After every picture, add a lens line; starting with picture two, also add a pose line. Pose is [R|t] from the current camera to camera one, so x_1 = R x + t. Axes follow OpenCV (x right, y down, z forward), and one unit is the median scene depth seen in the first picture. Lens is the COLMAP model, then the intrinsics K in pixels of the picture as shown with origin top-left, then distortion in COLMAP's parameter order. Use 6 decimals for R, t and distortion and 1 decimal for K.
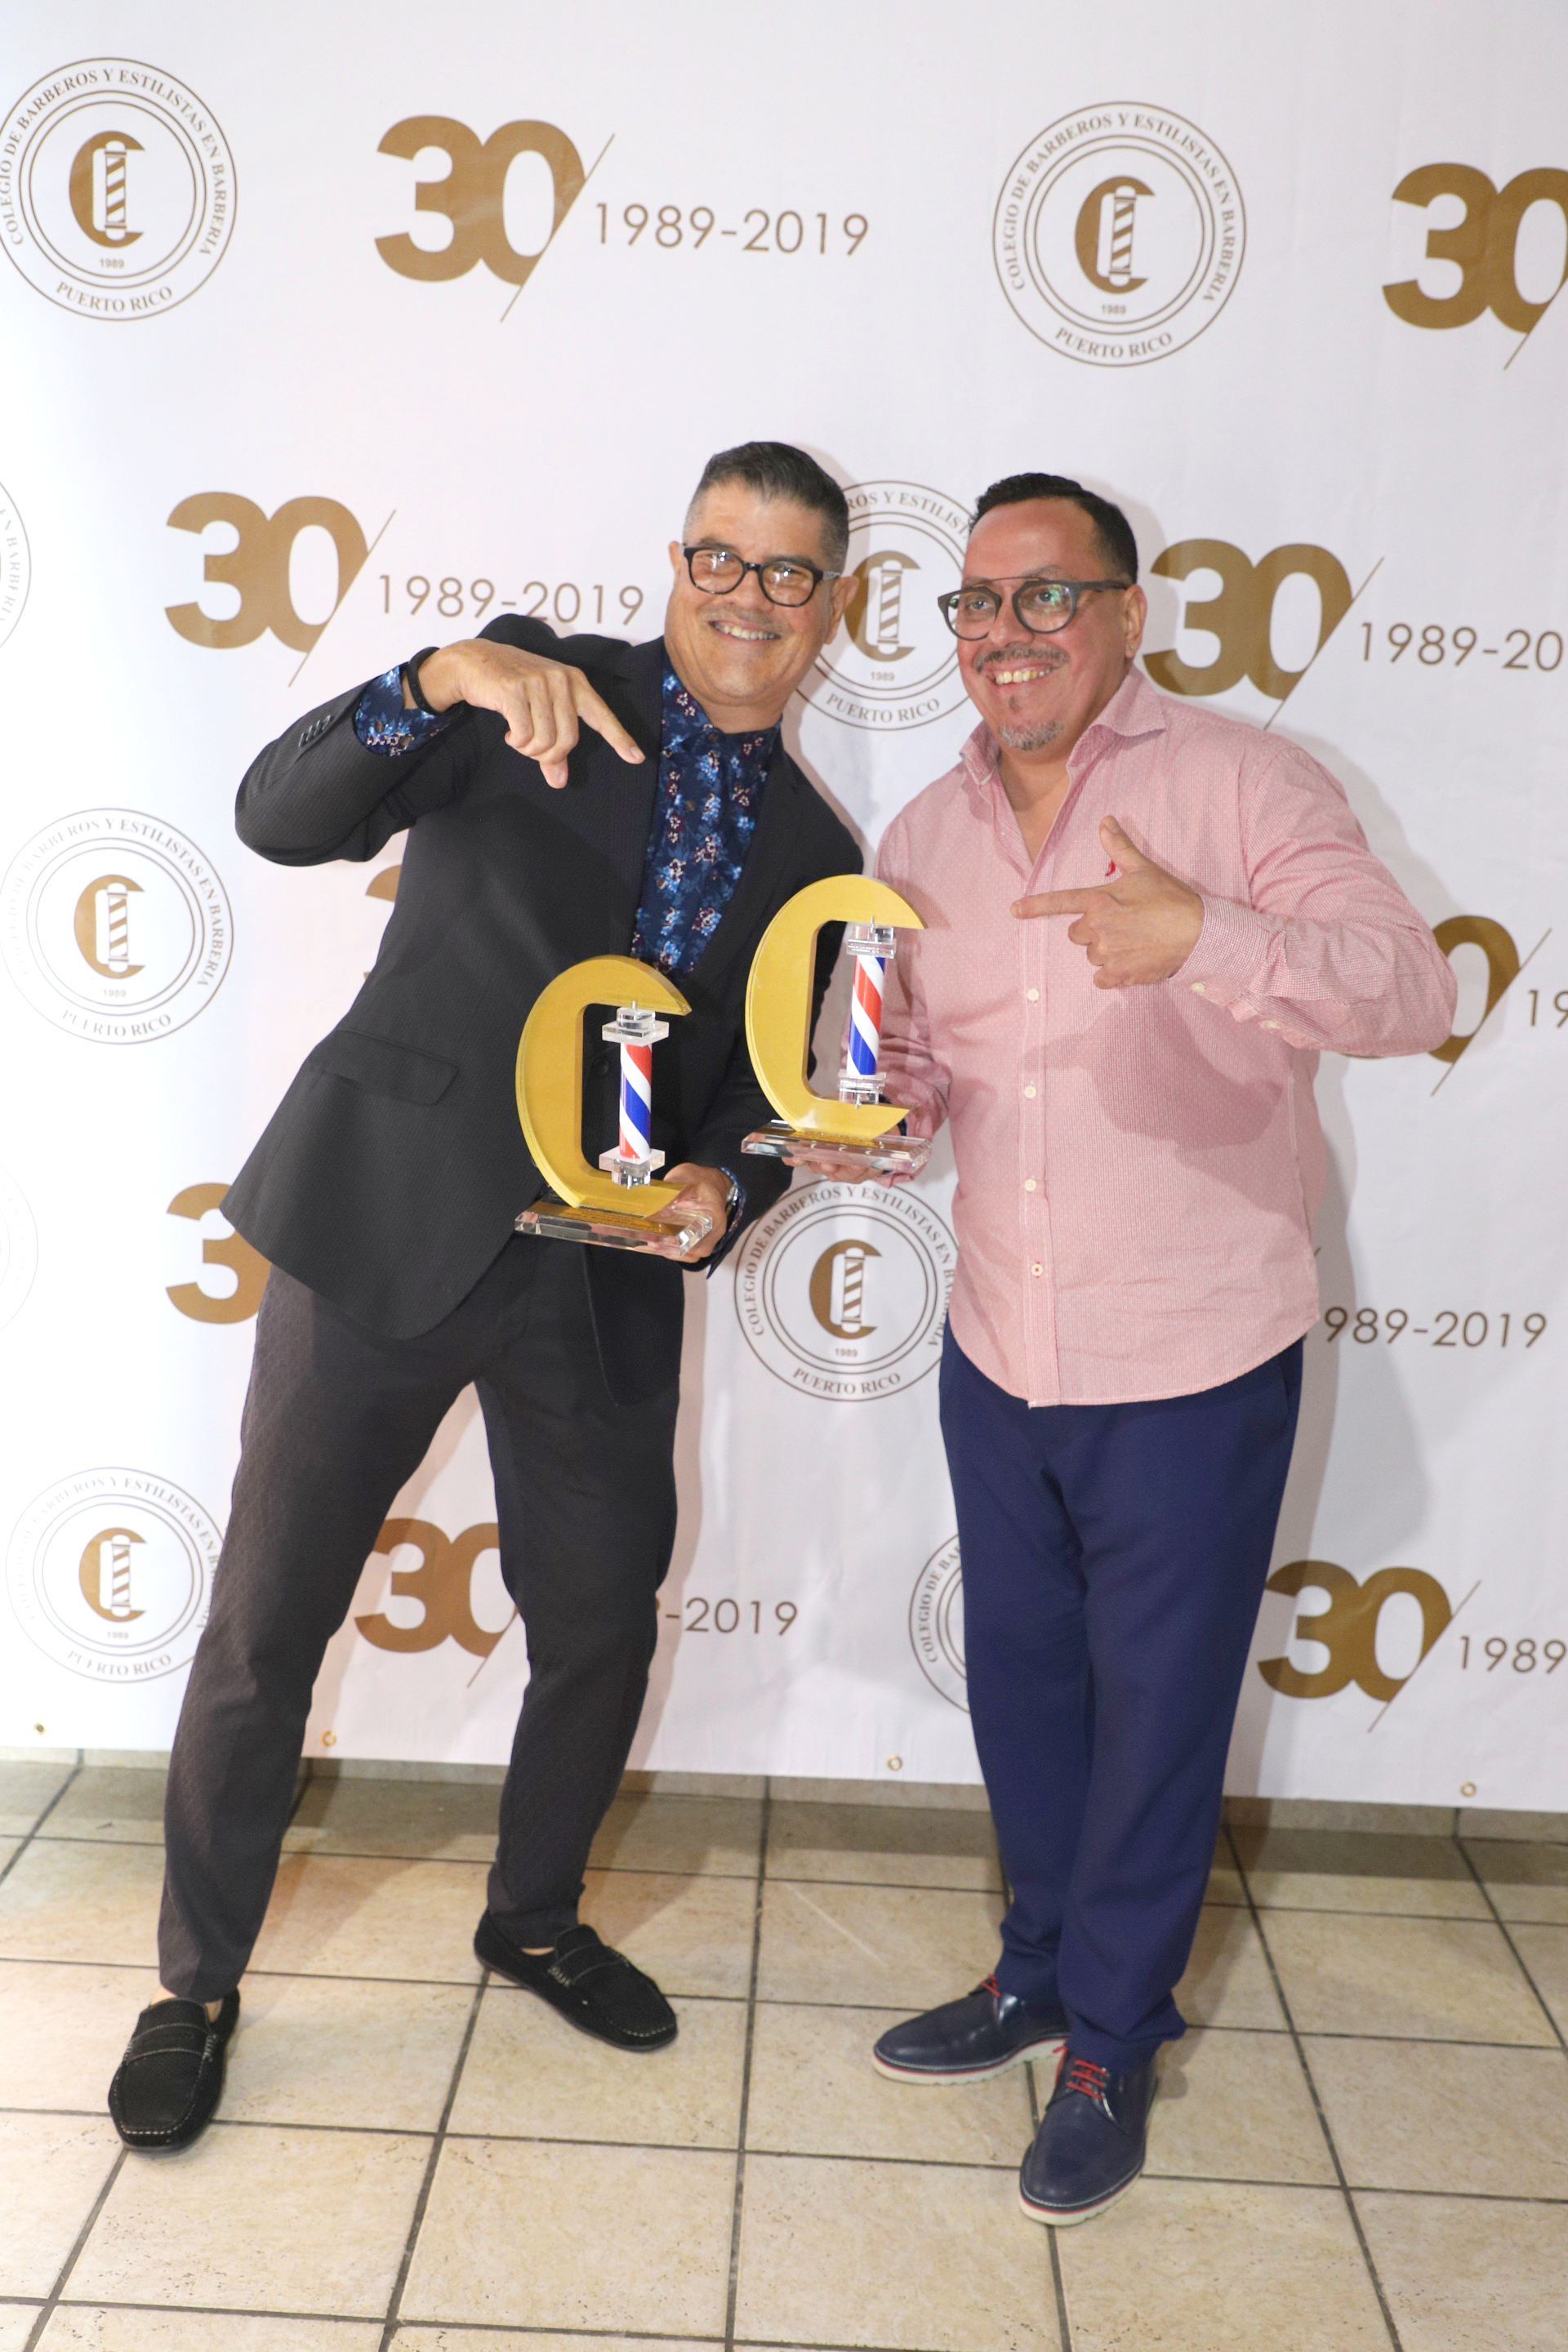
lens RADIAL K [[2575.8, 0, 778.8], [0, 2575.8, 1162.0], [0, 0, 1]] dist [0.007137, 0.000000]
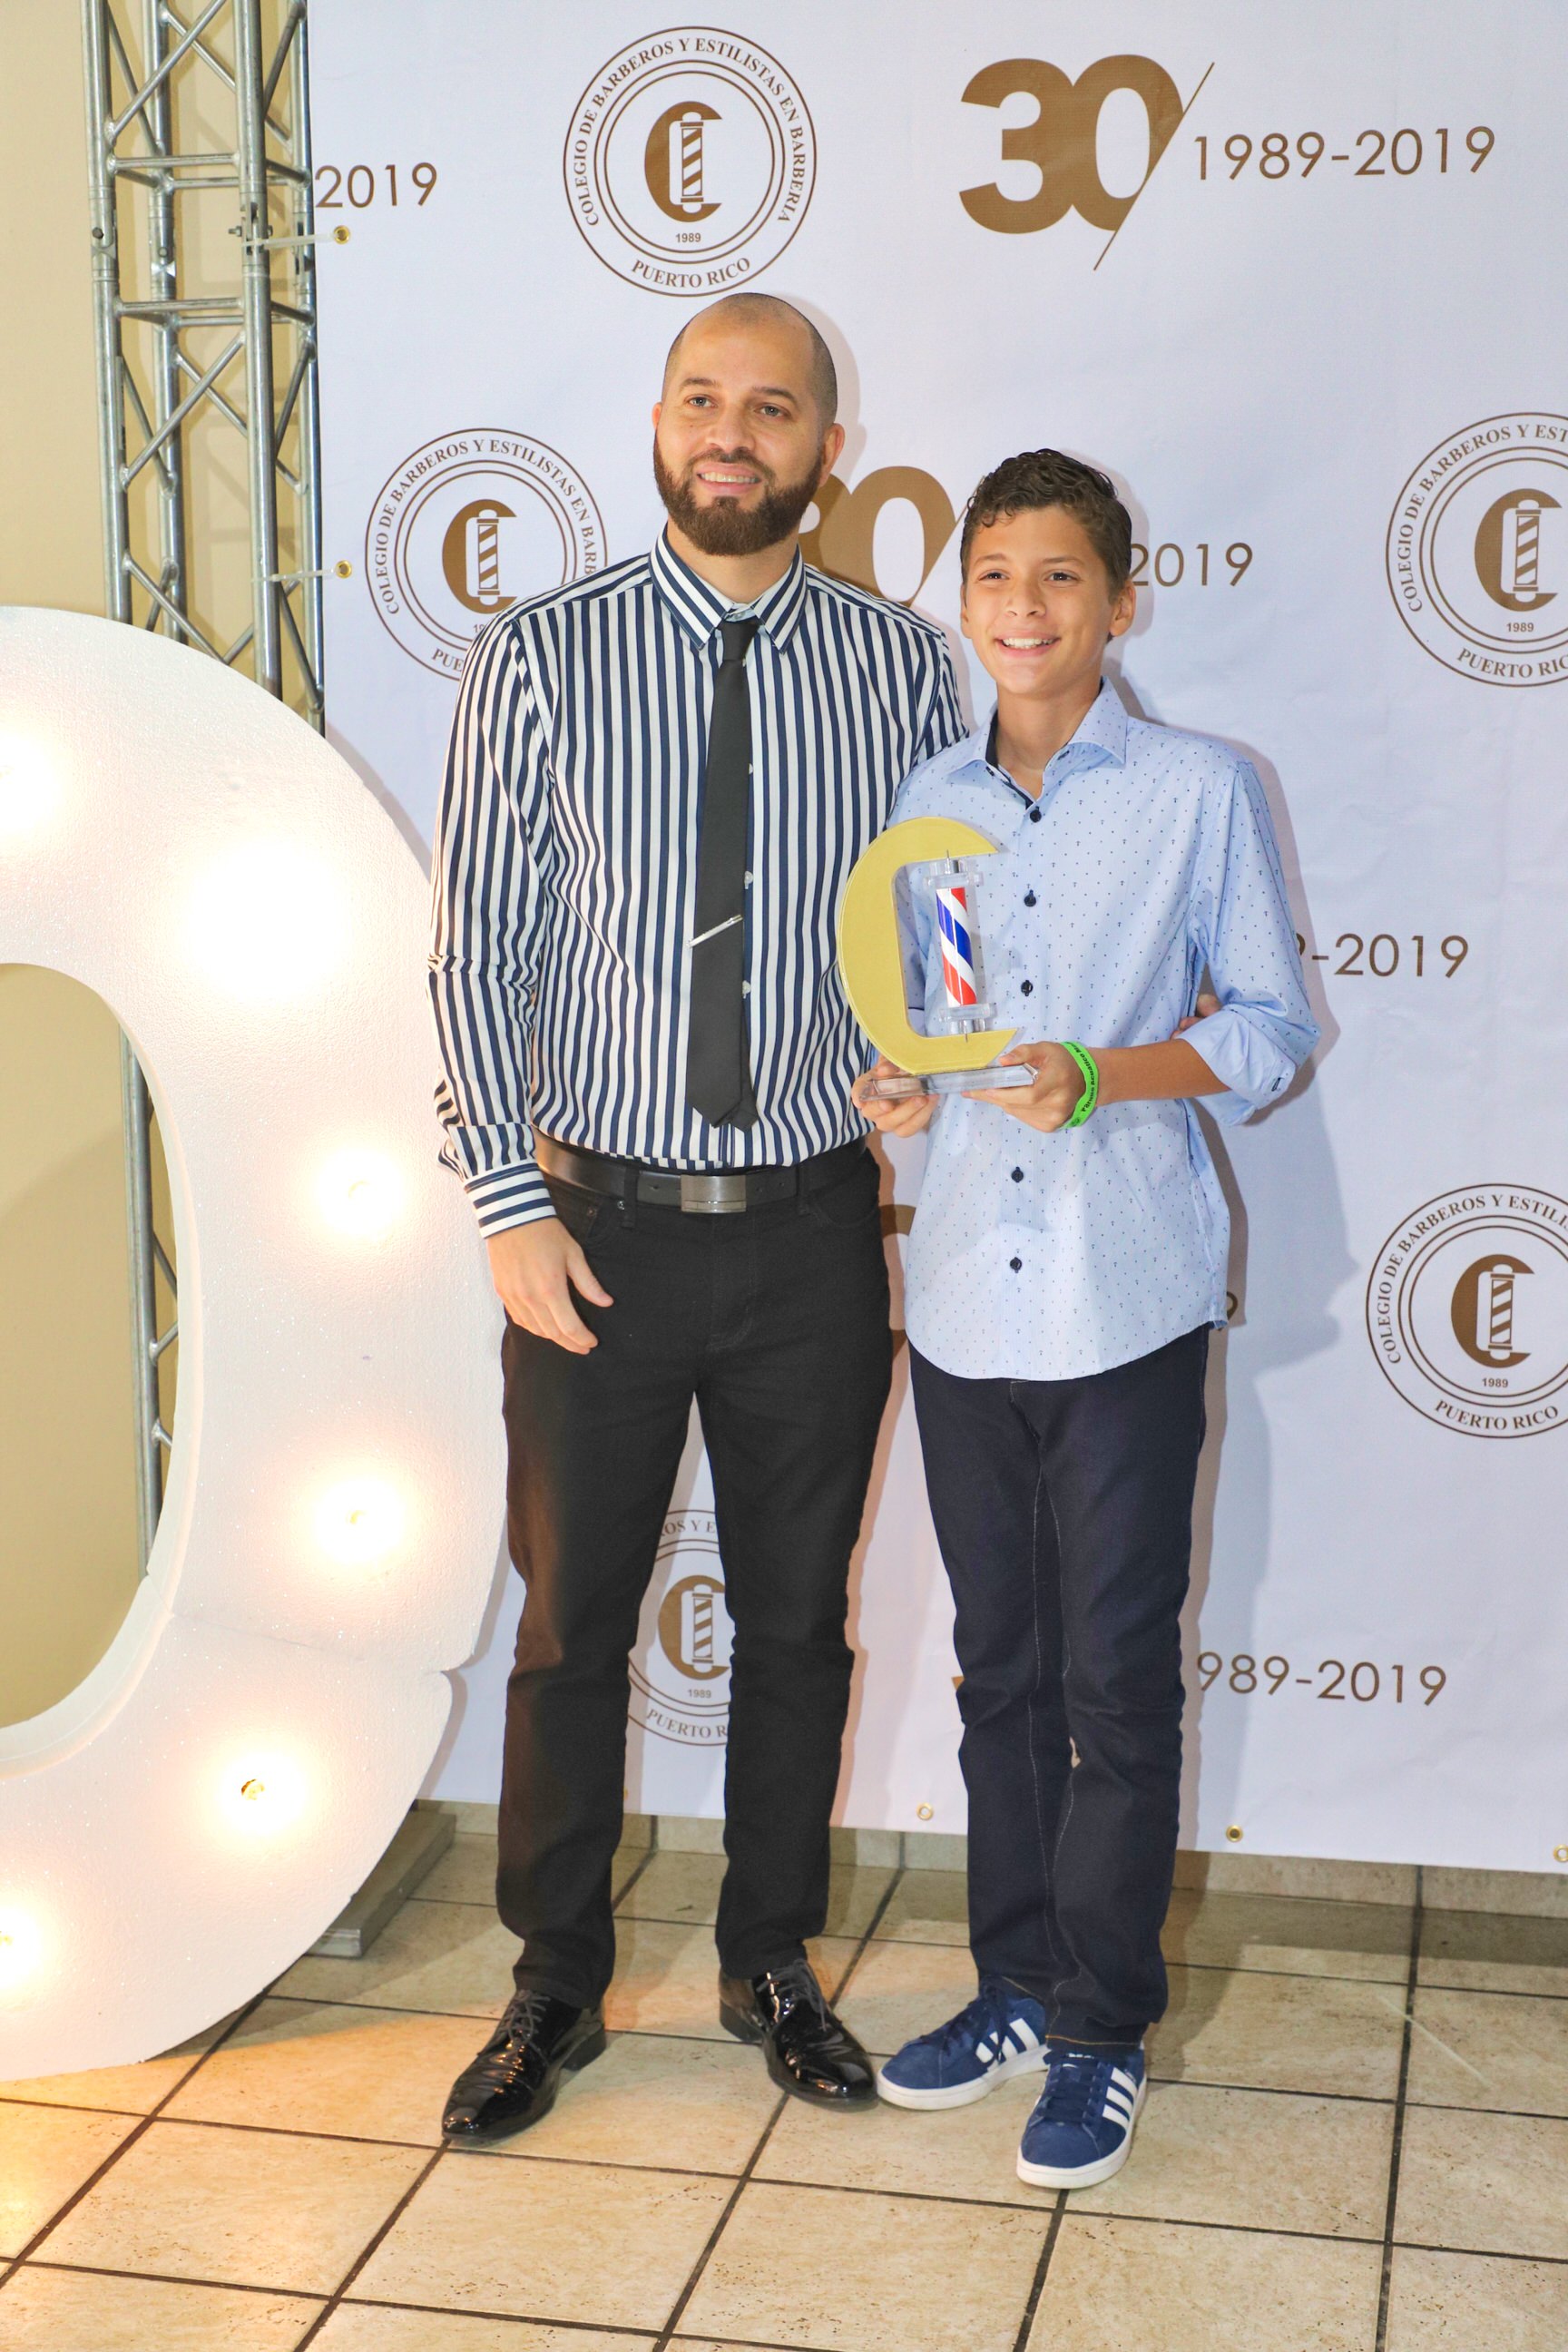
lens RADIAL K [[3403.6, 0, 773.0], [0, 3403.6, 1161.4], [0, 0, 1]] dist [0.013389, 0.000000]
pose [[0.980375, -0.017457, -0.196368, 0.014944], [0.011027, 0.999368, -0.033794, 0.037797], [0.196834, 0.030965, 0.979948, -0.225619]]
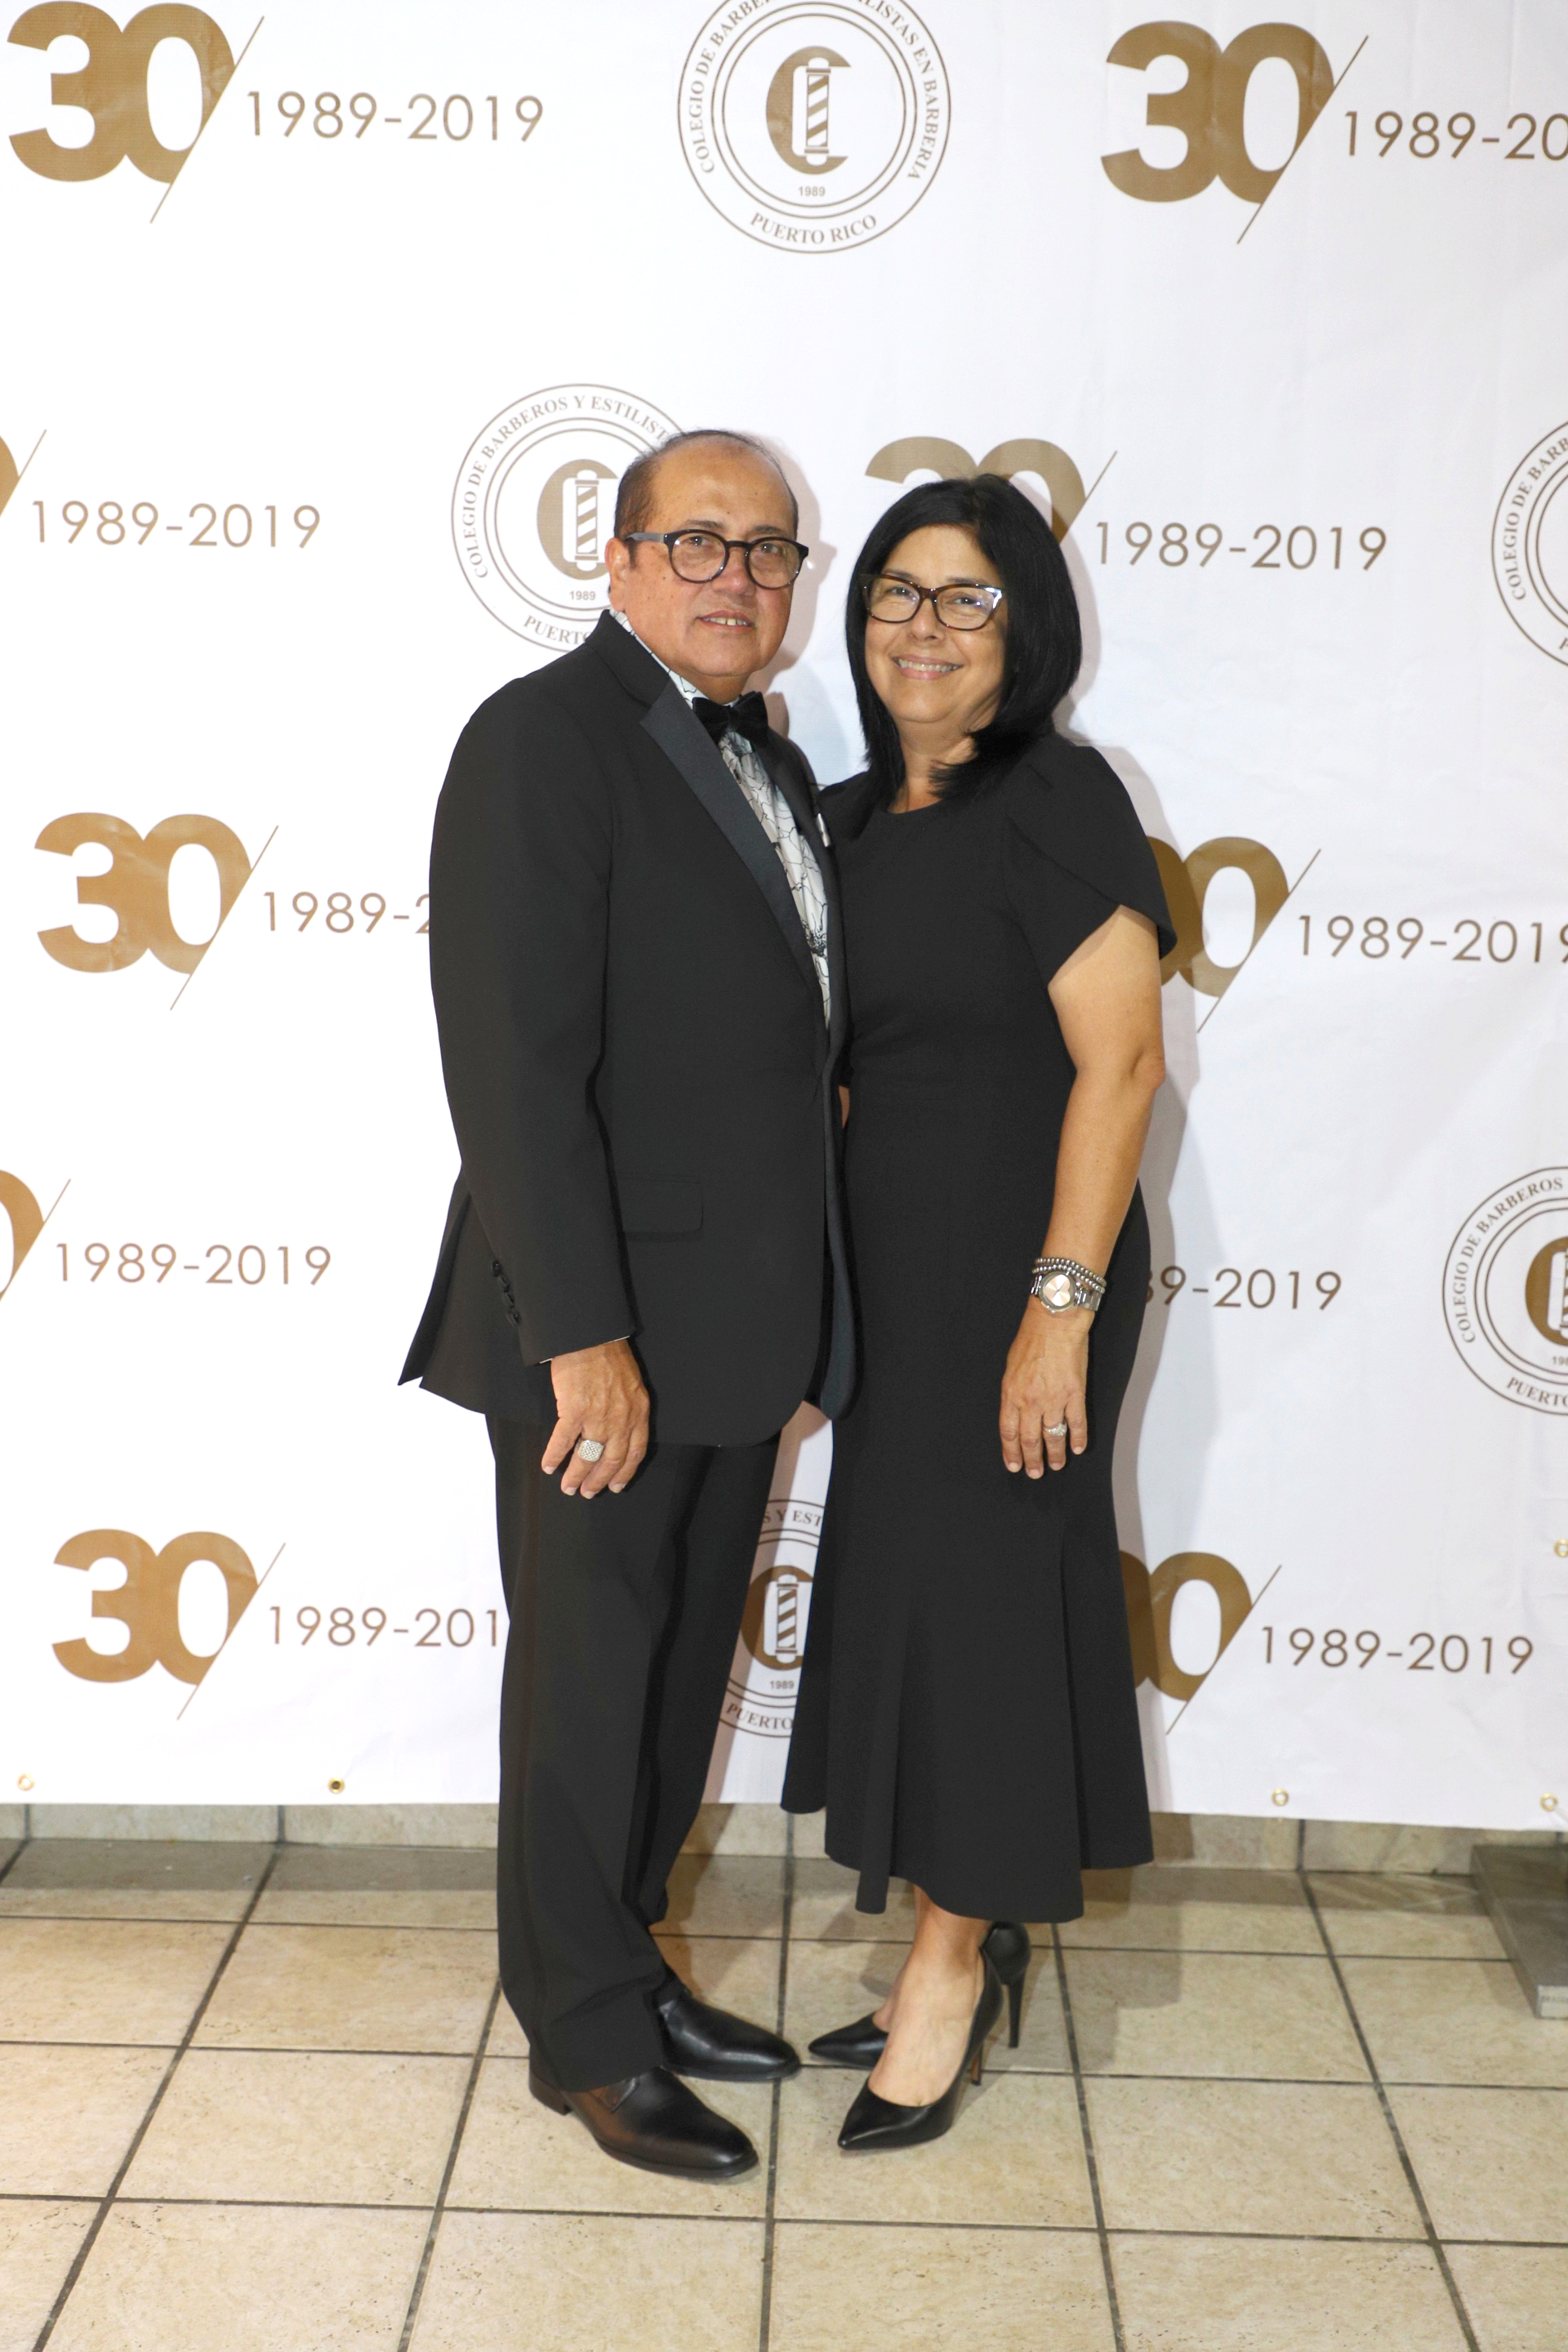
lens RADIAL K [[3004.8, 0, 807.3], [0, 3004.8, 1140.0], [0, 0, 1]] dist [0.026676, 0.000000]
pose [[0.999607, -0.027619, -0.004718, 0.124522], [0.027479, 0.999243, -0.027552, 0.038467], [0.005475, 0.027412, 0.999609, -0.068824]]
